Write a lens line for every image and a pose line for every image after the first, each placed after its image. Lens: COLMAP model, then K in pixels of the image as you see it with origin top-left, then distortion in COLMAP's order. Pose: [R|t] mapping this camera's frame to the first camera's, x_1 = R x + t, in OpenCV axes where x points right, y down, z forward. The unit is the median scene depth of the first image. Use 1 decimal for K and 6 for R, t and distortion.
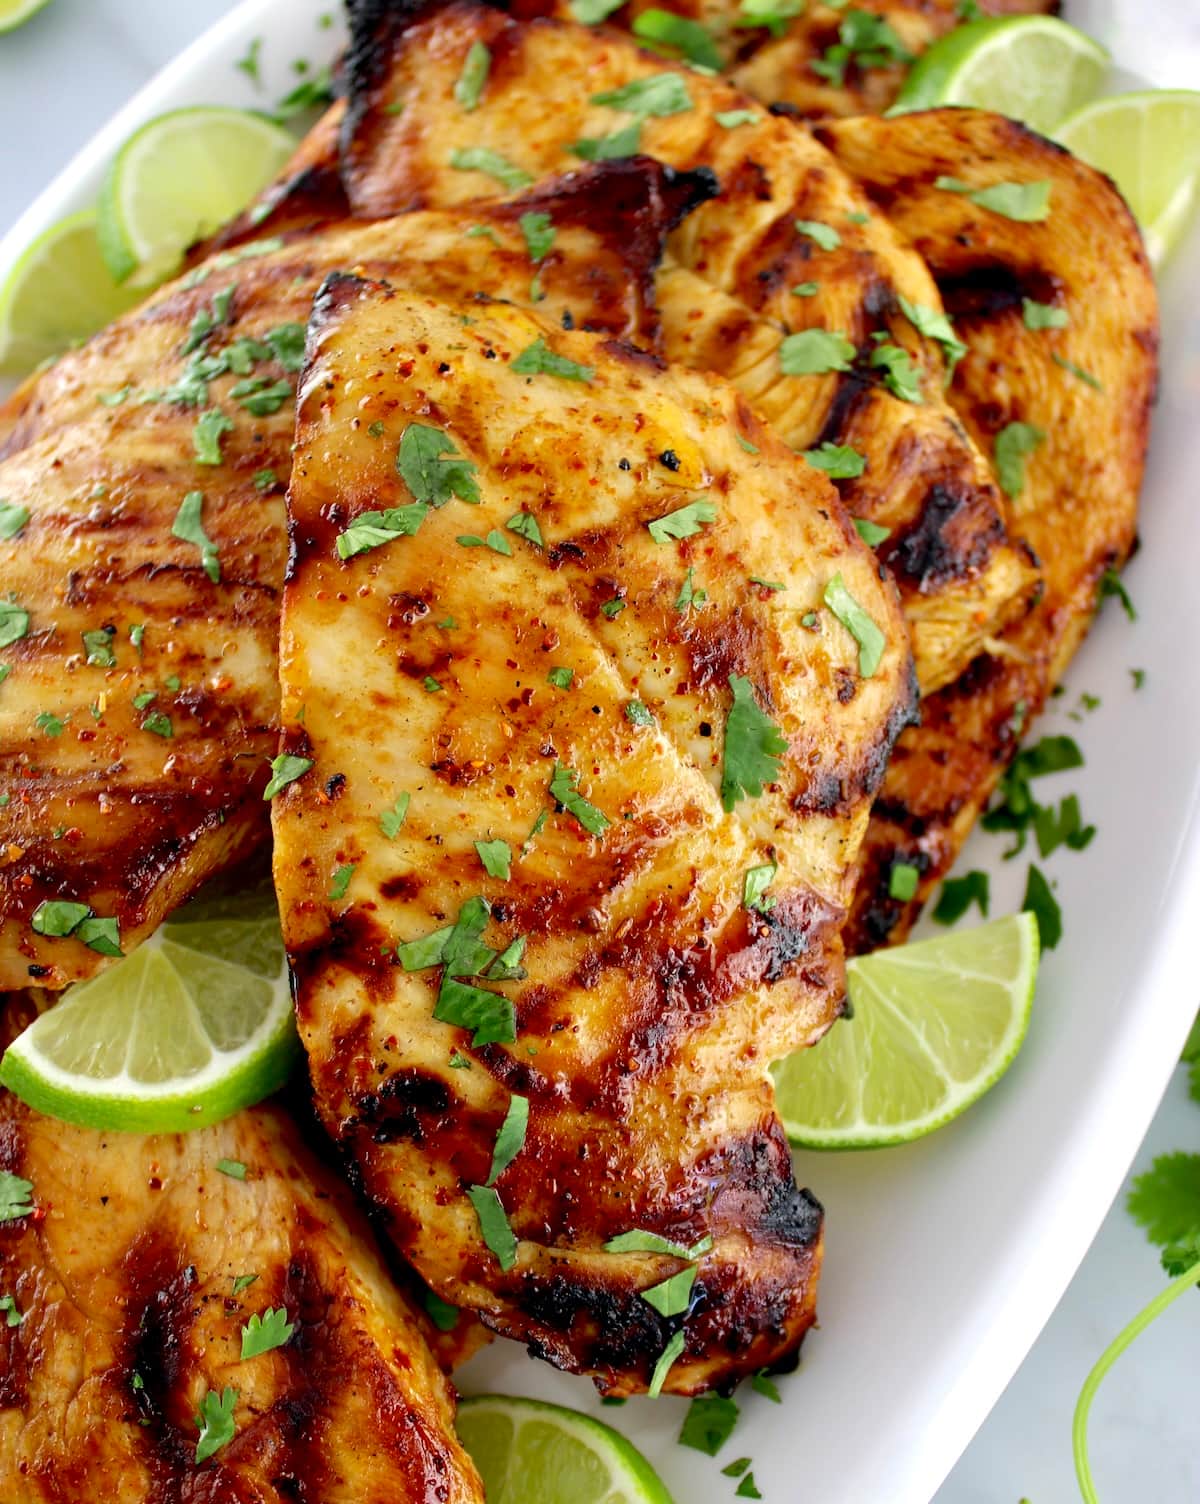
lens RADIAL K [[1833.5, 0, 587.8], [0, 1833.5, 816.2], [0, 0, 1]] dist [-0.087945, 0.000000]
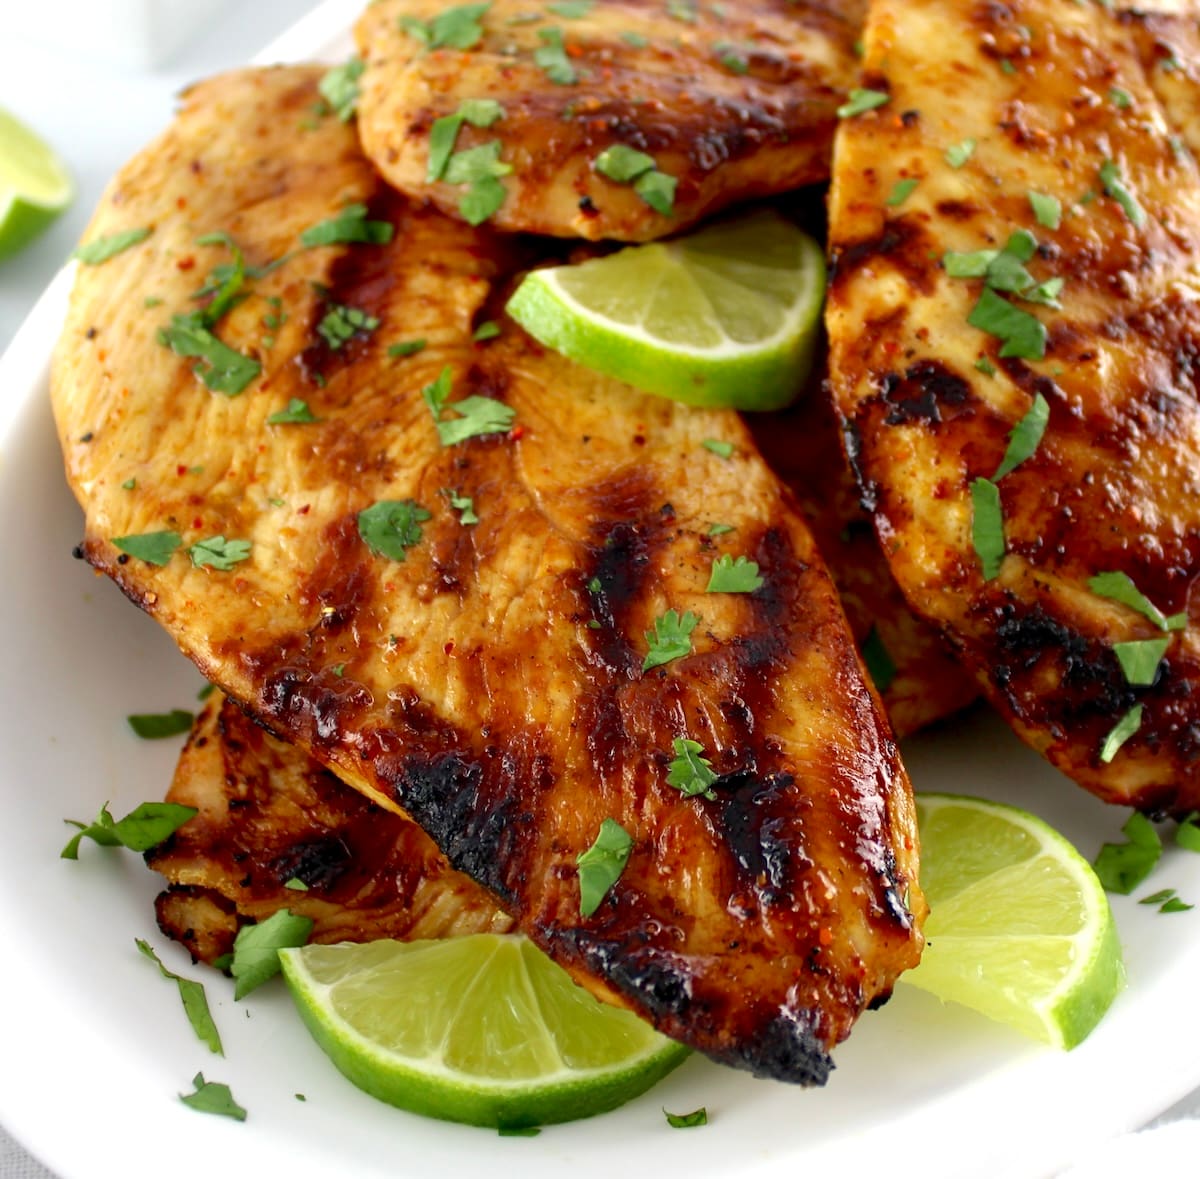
lens RADIAL K [[2018.4, 0, 649.3], [0, 2018.4, 575.0], [0, 0, 1]] dist [-0.090990, 0.000000]
pose [[0.972157, 0.234298, -0.003790, -0.211907], [-0.221098, 0.911789, -0.346059, 0.643401], [-0.077626, 0.337262, 0.938205, 0.008077]]
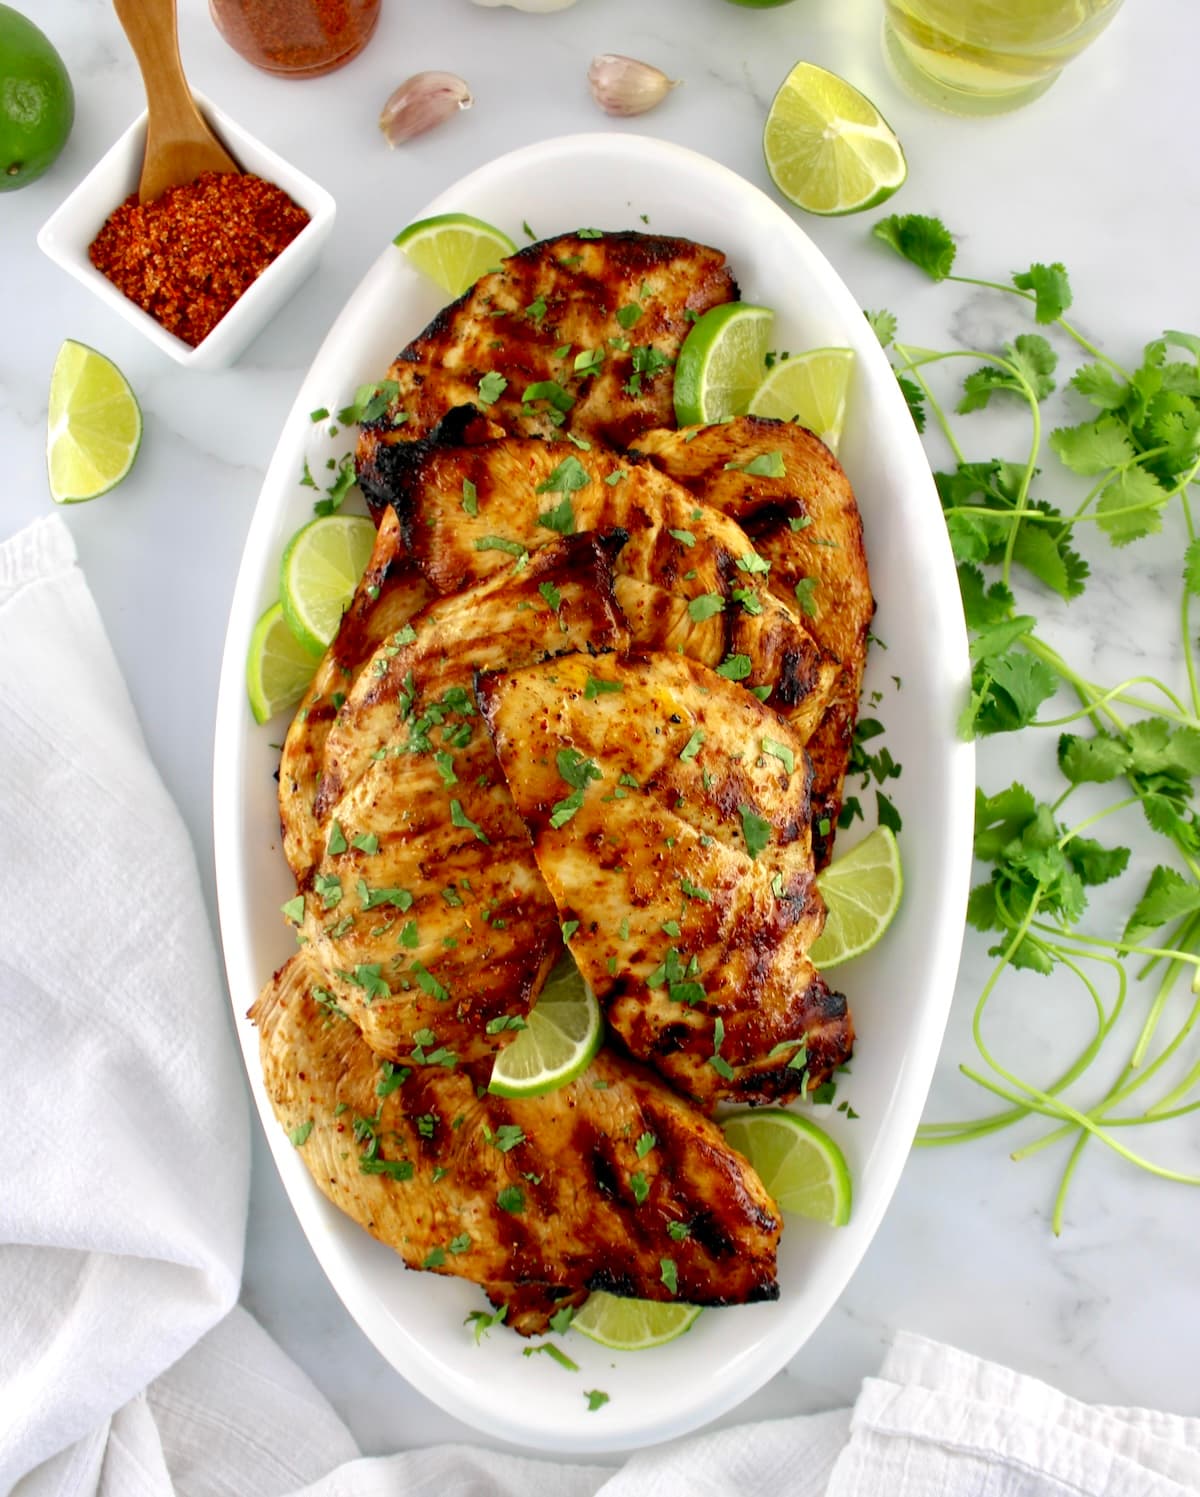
lens RADIAL K [[1570.7, 0, 602.7], [0, 1570.7, 800.4], [0, 0, 1]] dist [-0.118161, 0.000000]
pose [[0.928171, -0.367660, 0.057658, -0.176030], [0.335641, 0.893924, 0.297059, -0.693924], [-0.160759, -0.256369, 0.953117, -0.748608]]
